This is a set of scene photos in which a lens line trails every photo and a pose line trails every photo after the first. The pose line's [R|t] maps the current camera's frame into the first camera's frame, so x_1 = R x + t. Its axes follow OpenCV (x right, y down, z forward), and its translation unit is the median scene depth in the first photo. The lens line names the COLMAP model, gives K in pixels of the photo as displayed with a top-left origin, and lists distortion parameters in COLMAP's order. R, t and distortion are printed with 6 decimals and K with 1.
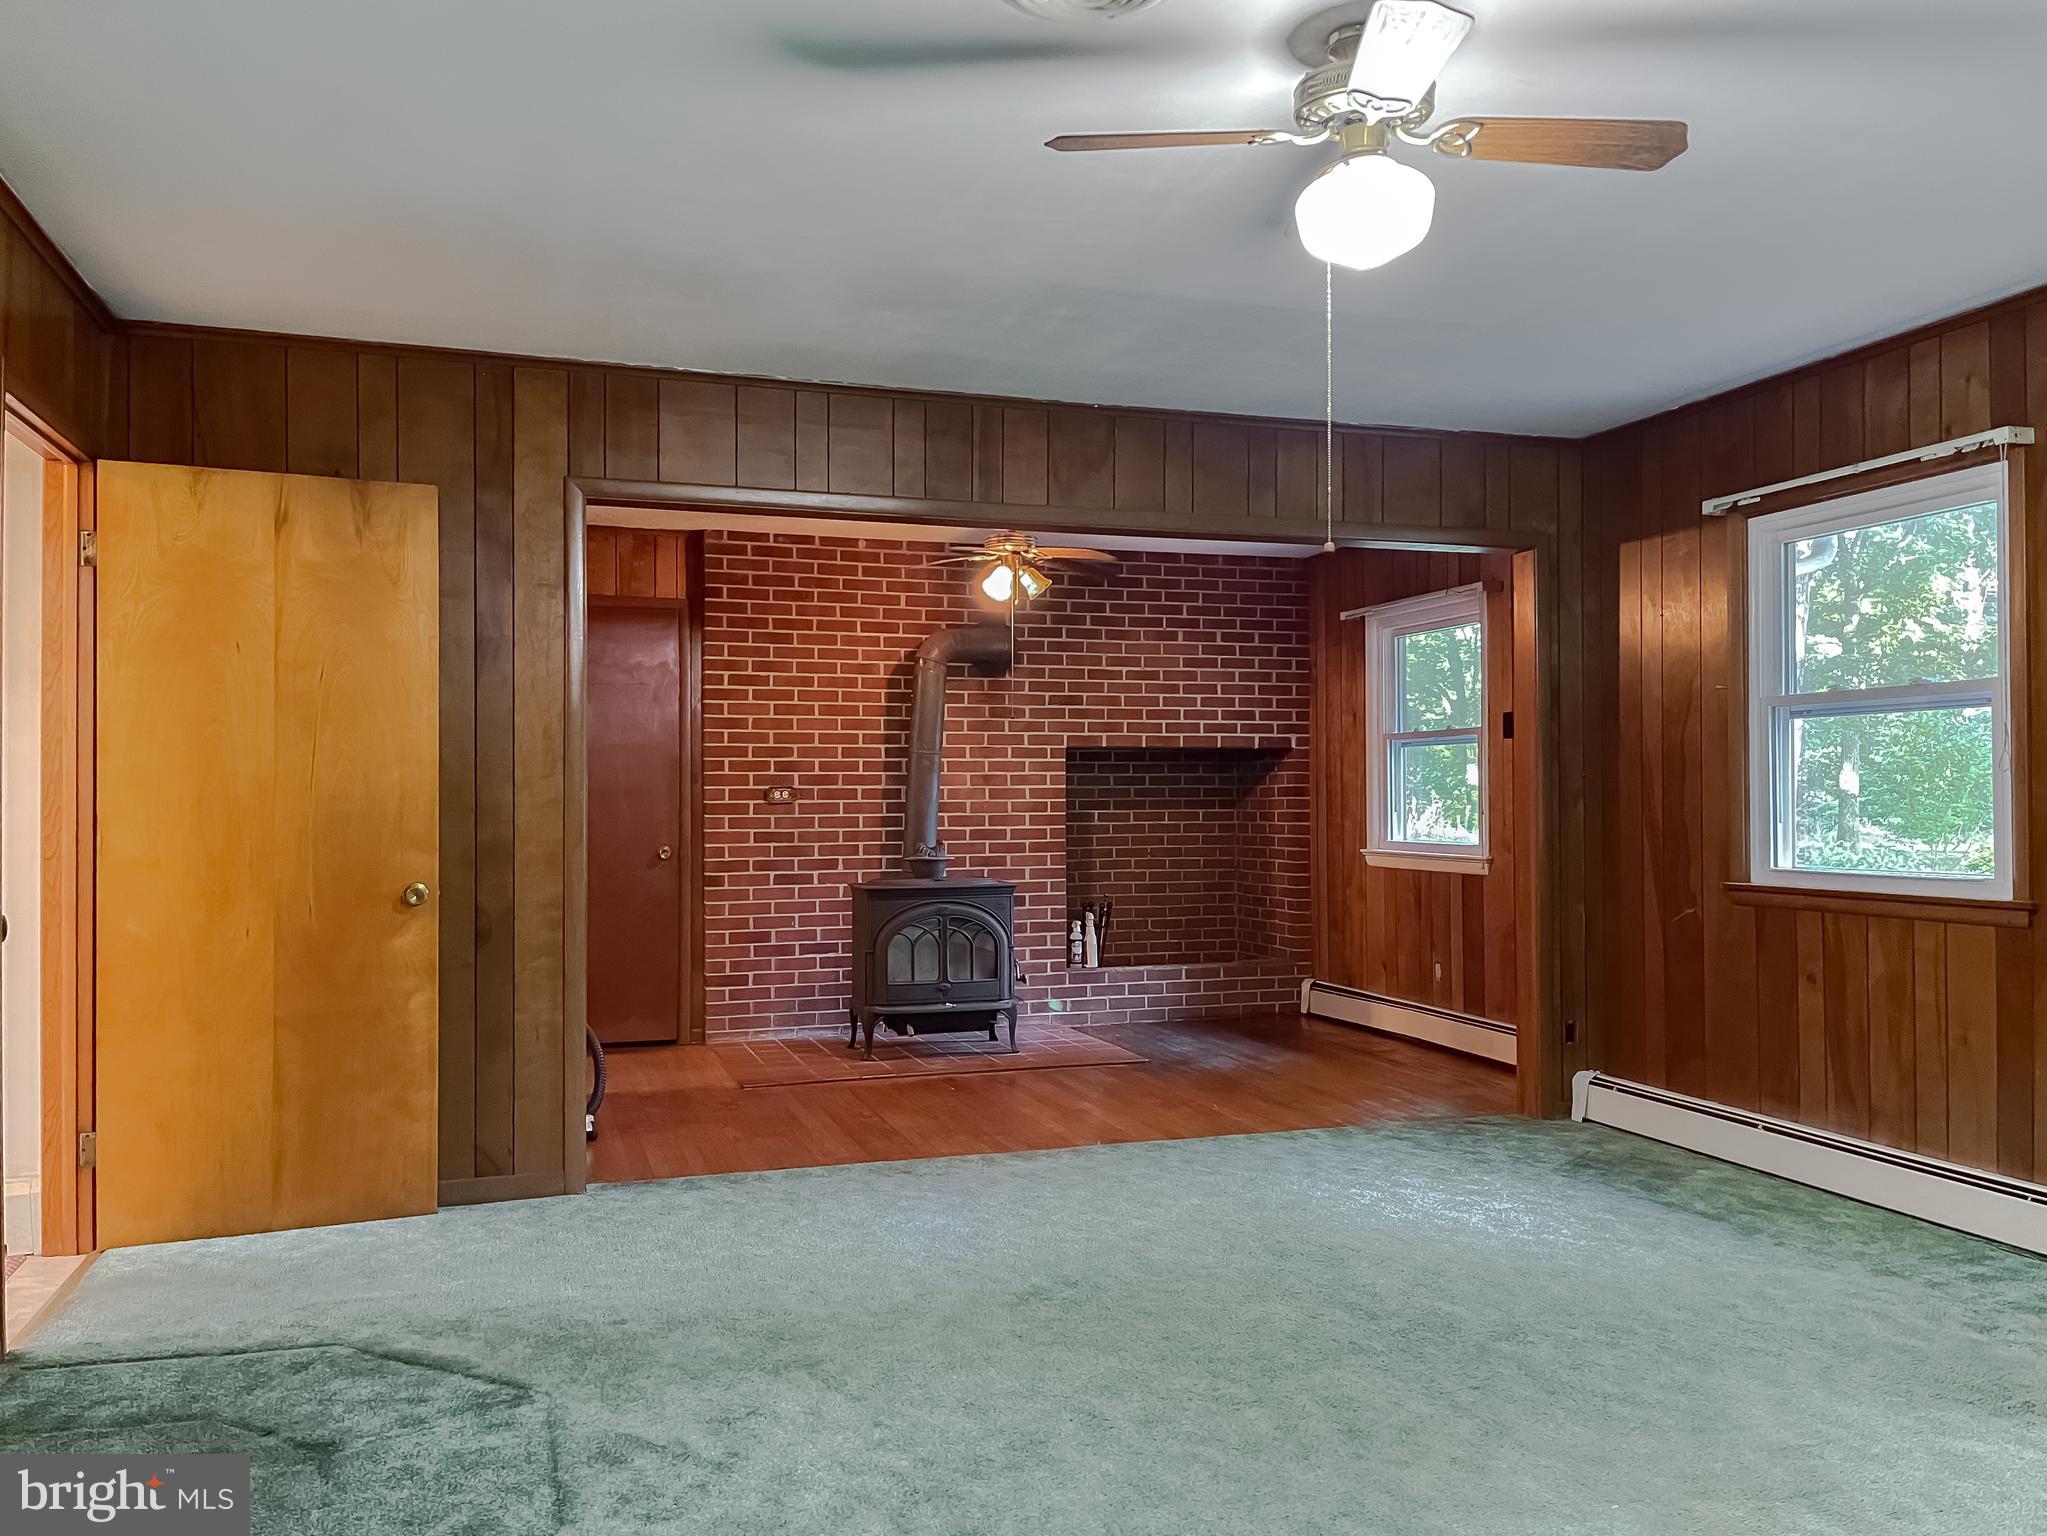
lens RADIAL K [[1598.3, 0, 1043.9], [0, 1598.3, 773.2], [0, 0, 1]] dist [0.082476, -0.108048]
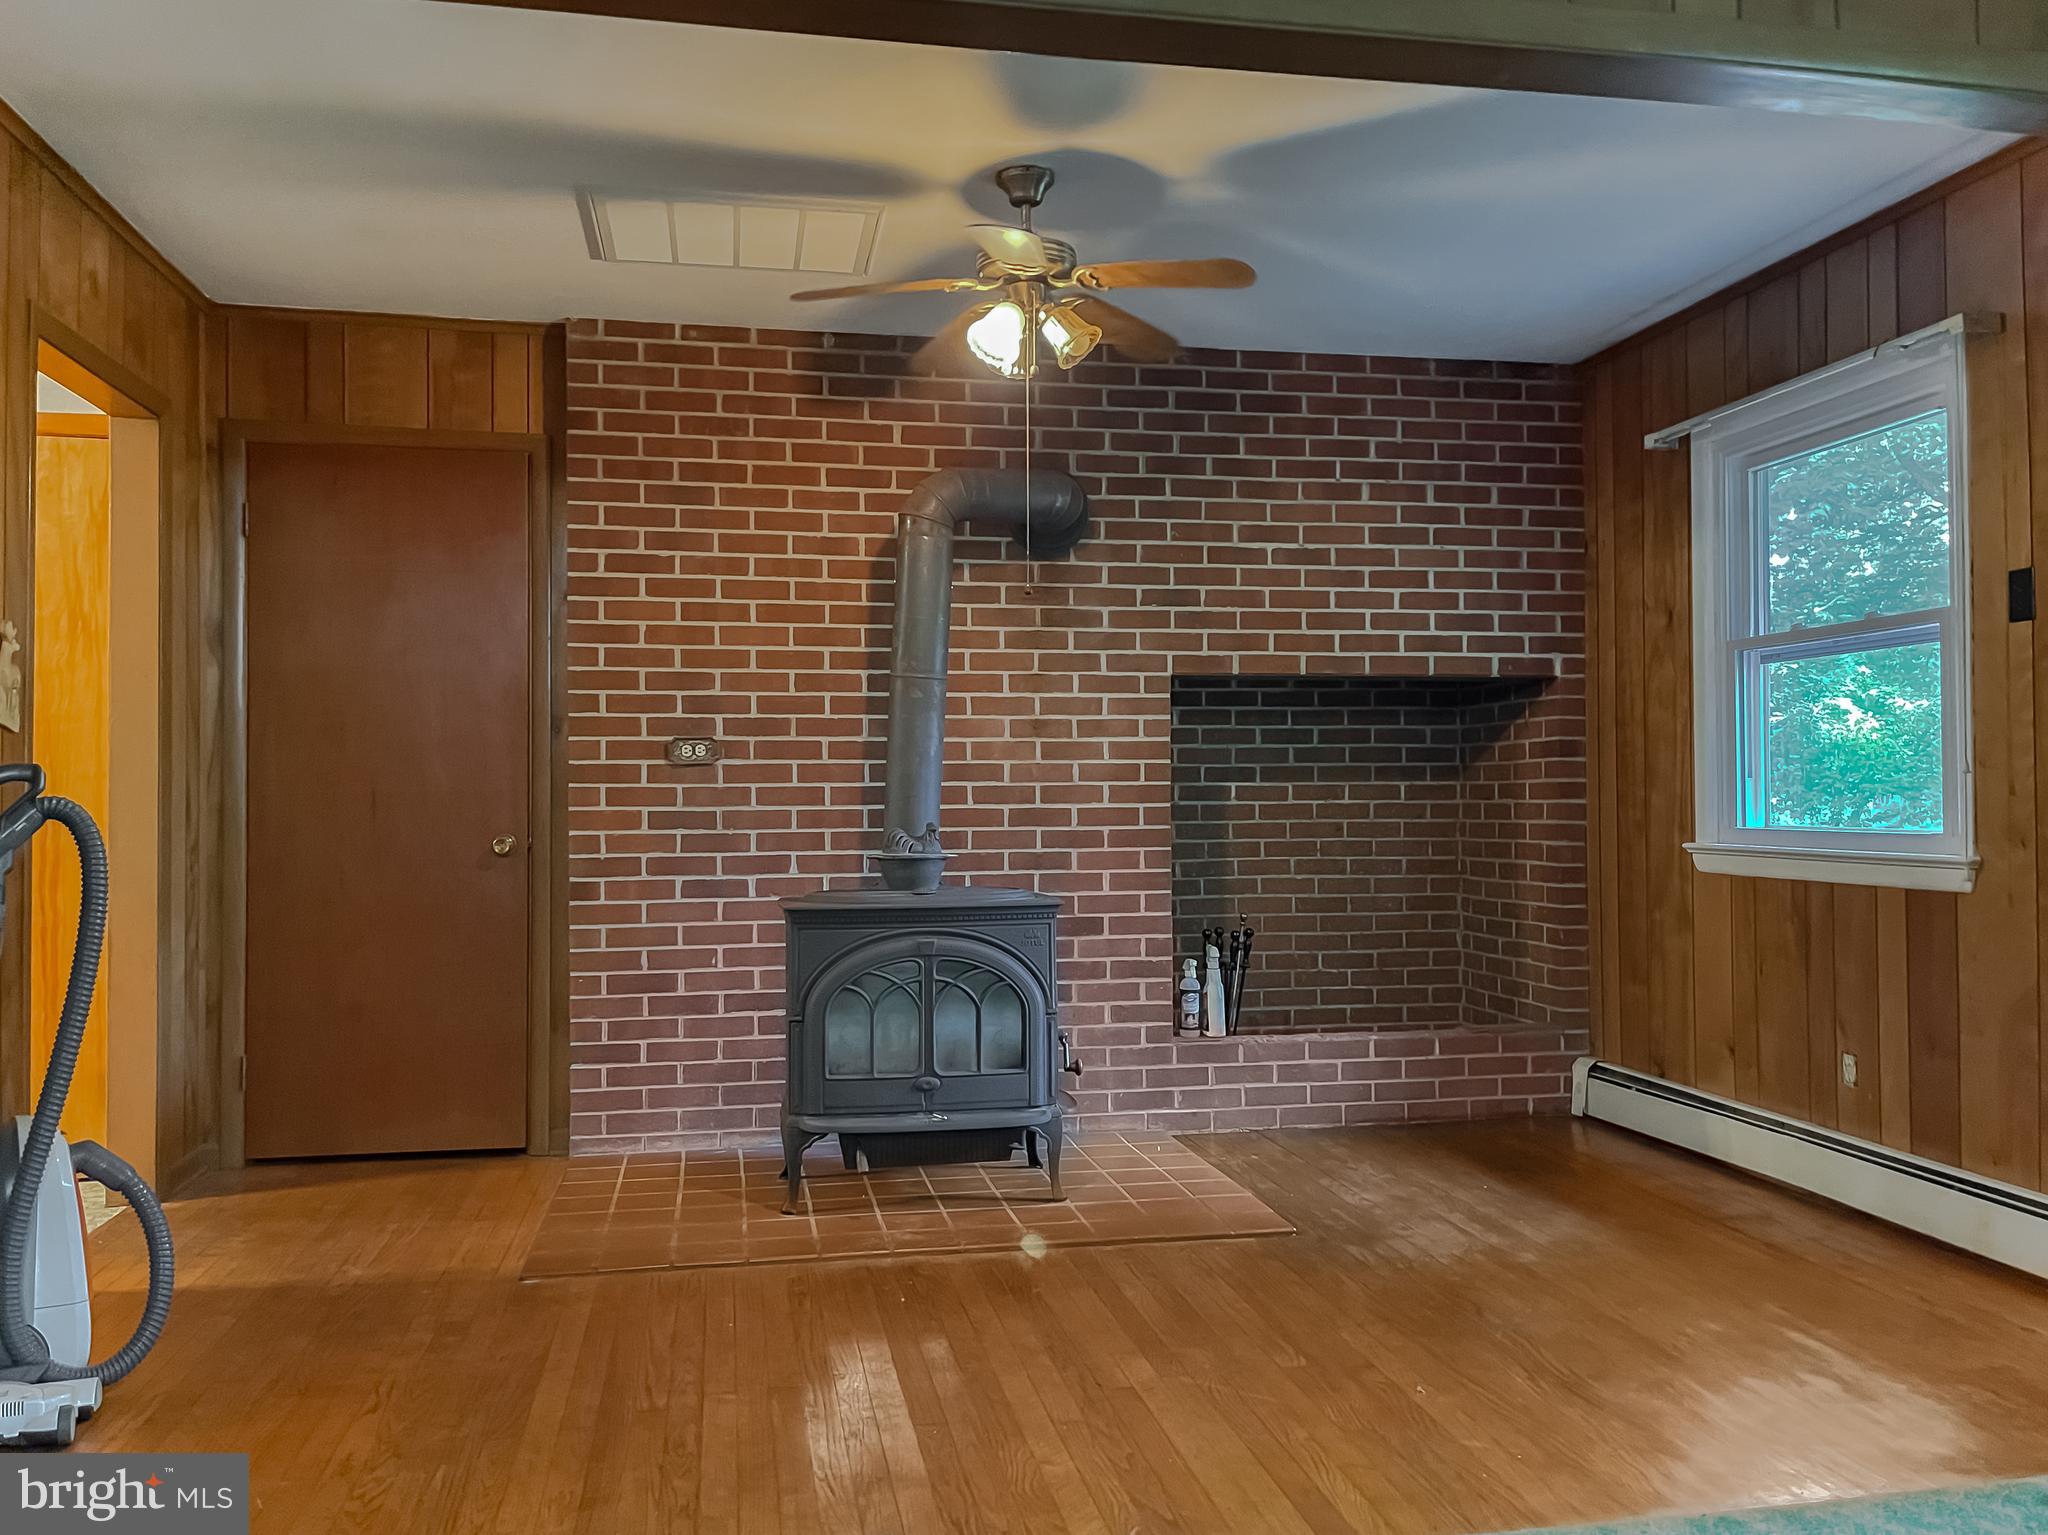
lens RADIAL K [[1602.4, 0, 1016.6], [0, 1602.4, 774.4], [0, 0, 1]] dist [0.053816, -0.040549]
pose [[0.988948, -0.003065, -0.148234, 0.049161], [0.003332, 0.999993, 0.001554, 0.021997], [0.148228, -0.002031, 0.988951, 0.412371]]
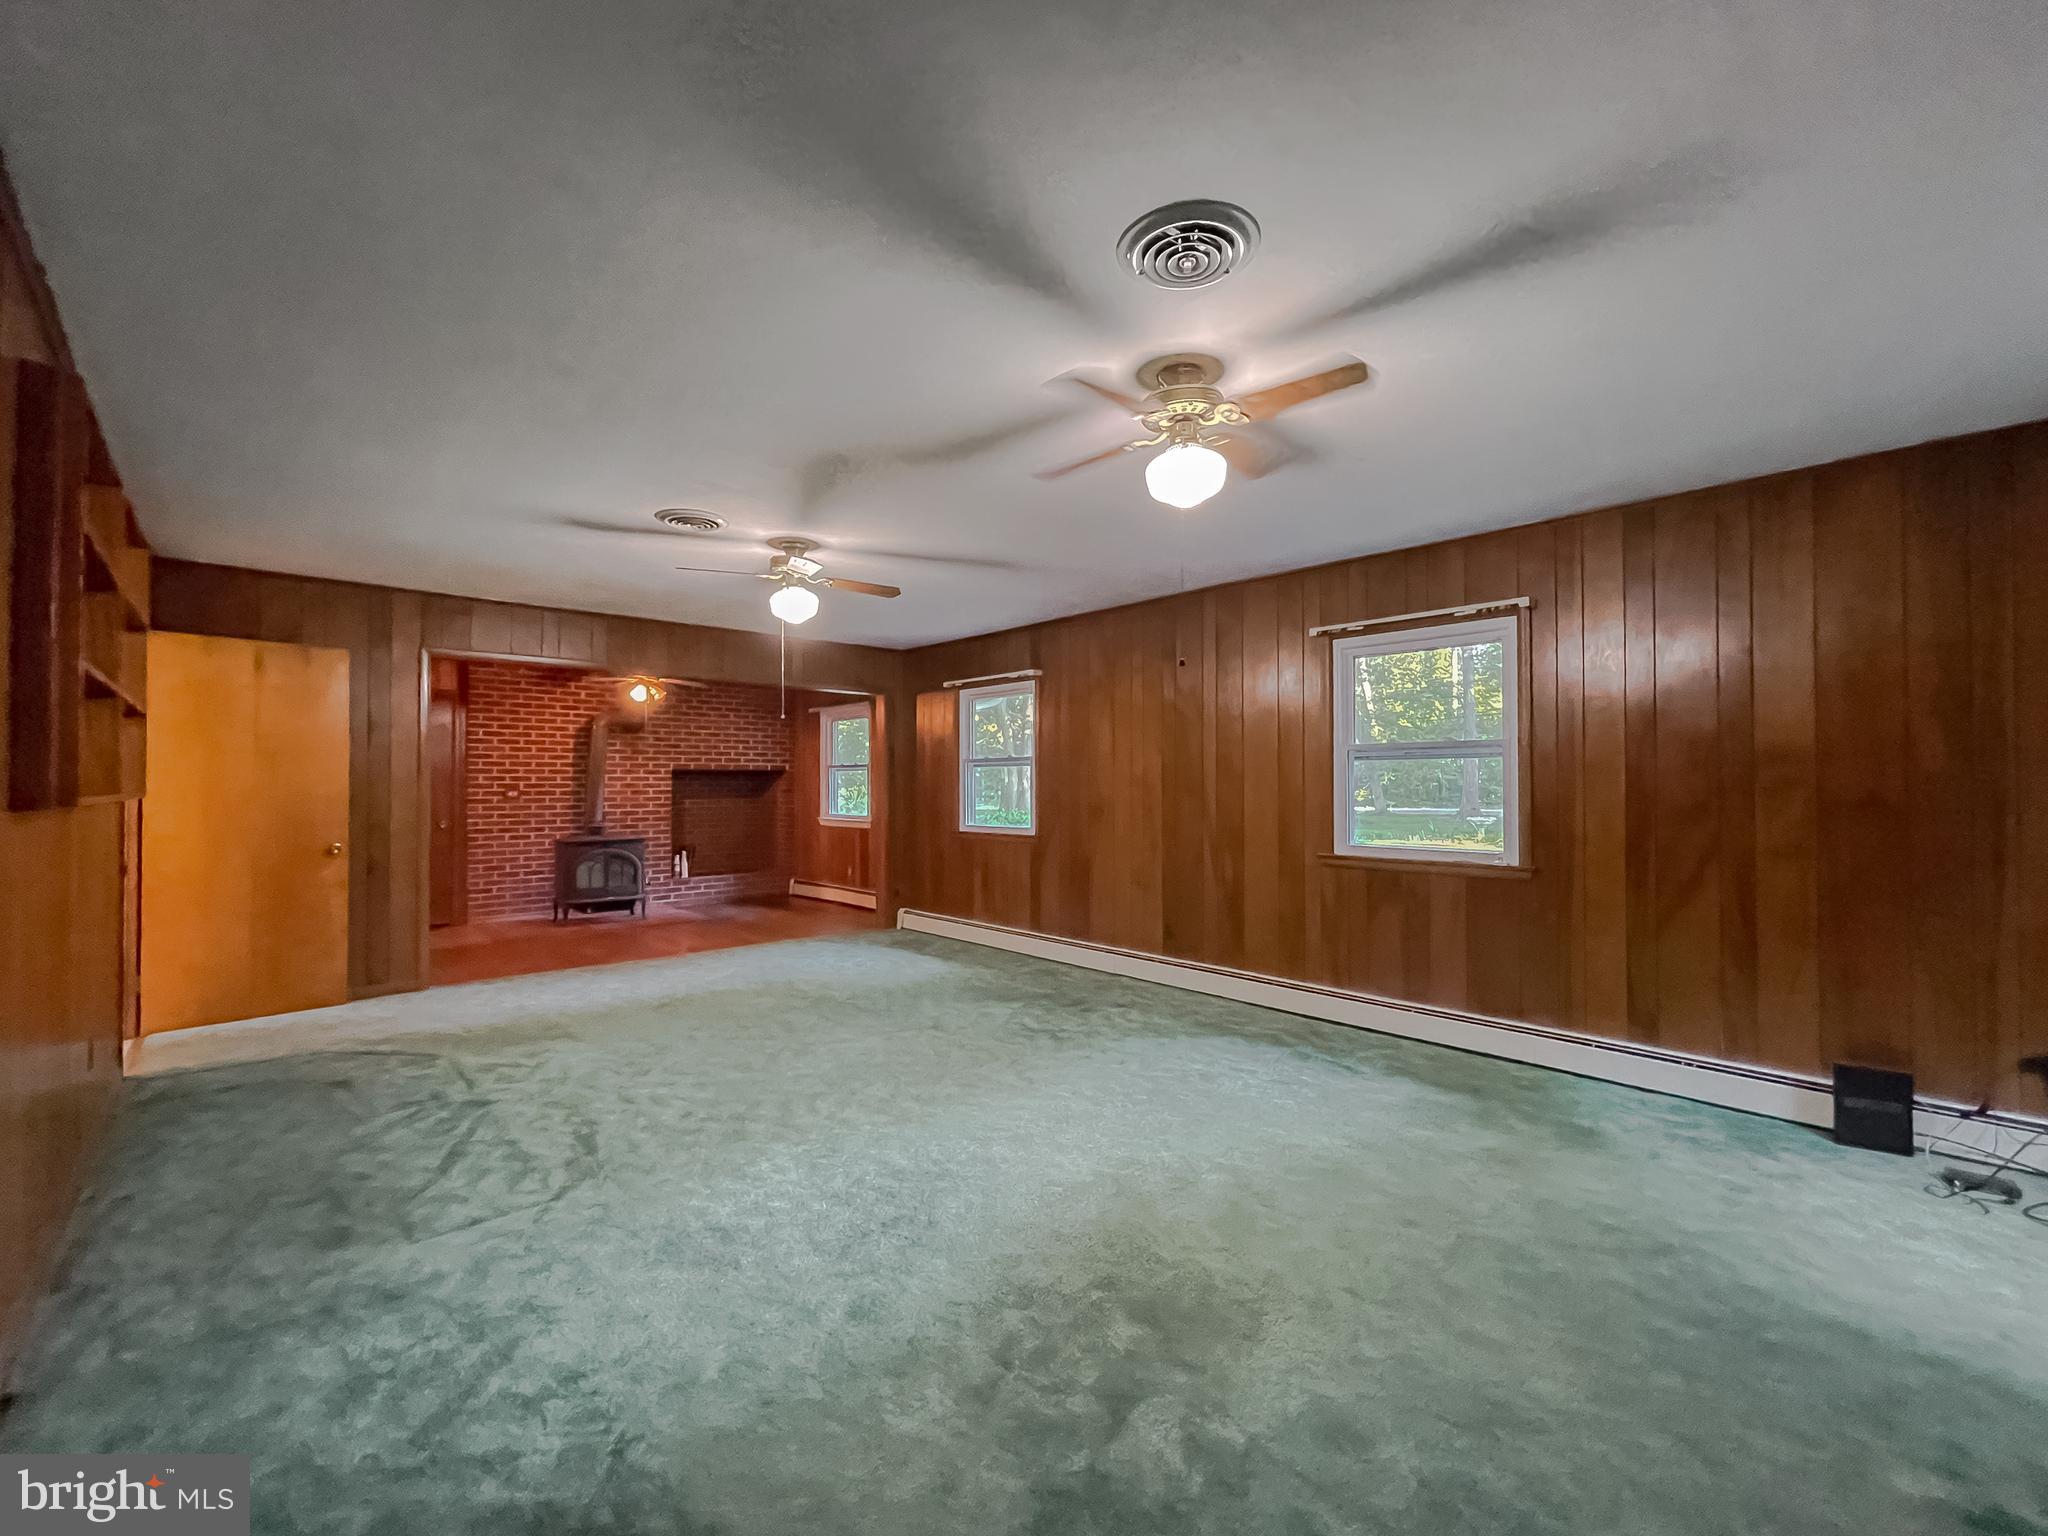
lens RADIAL K [[839.5, 0, 1007.5], [0, 839.5, 772.9], [0, 0, 1]] dist [-0.001736, -0.000303]
pose [[0.920738, 0.007224, 0.390116, -0.010549], [-0.006475, 0.999974, -0.003235, -0.012081], [-0.390129, 0.000452, 0.920760, -0.159709]]
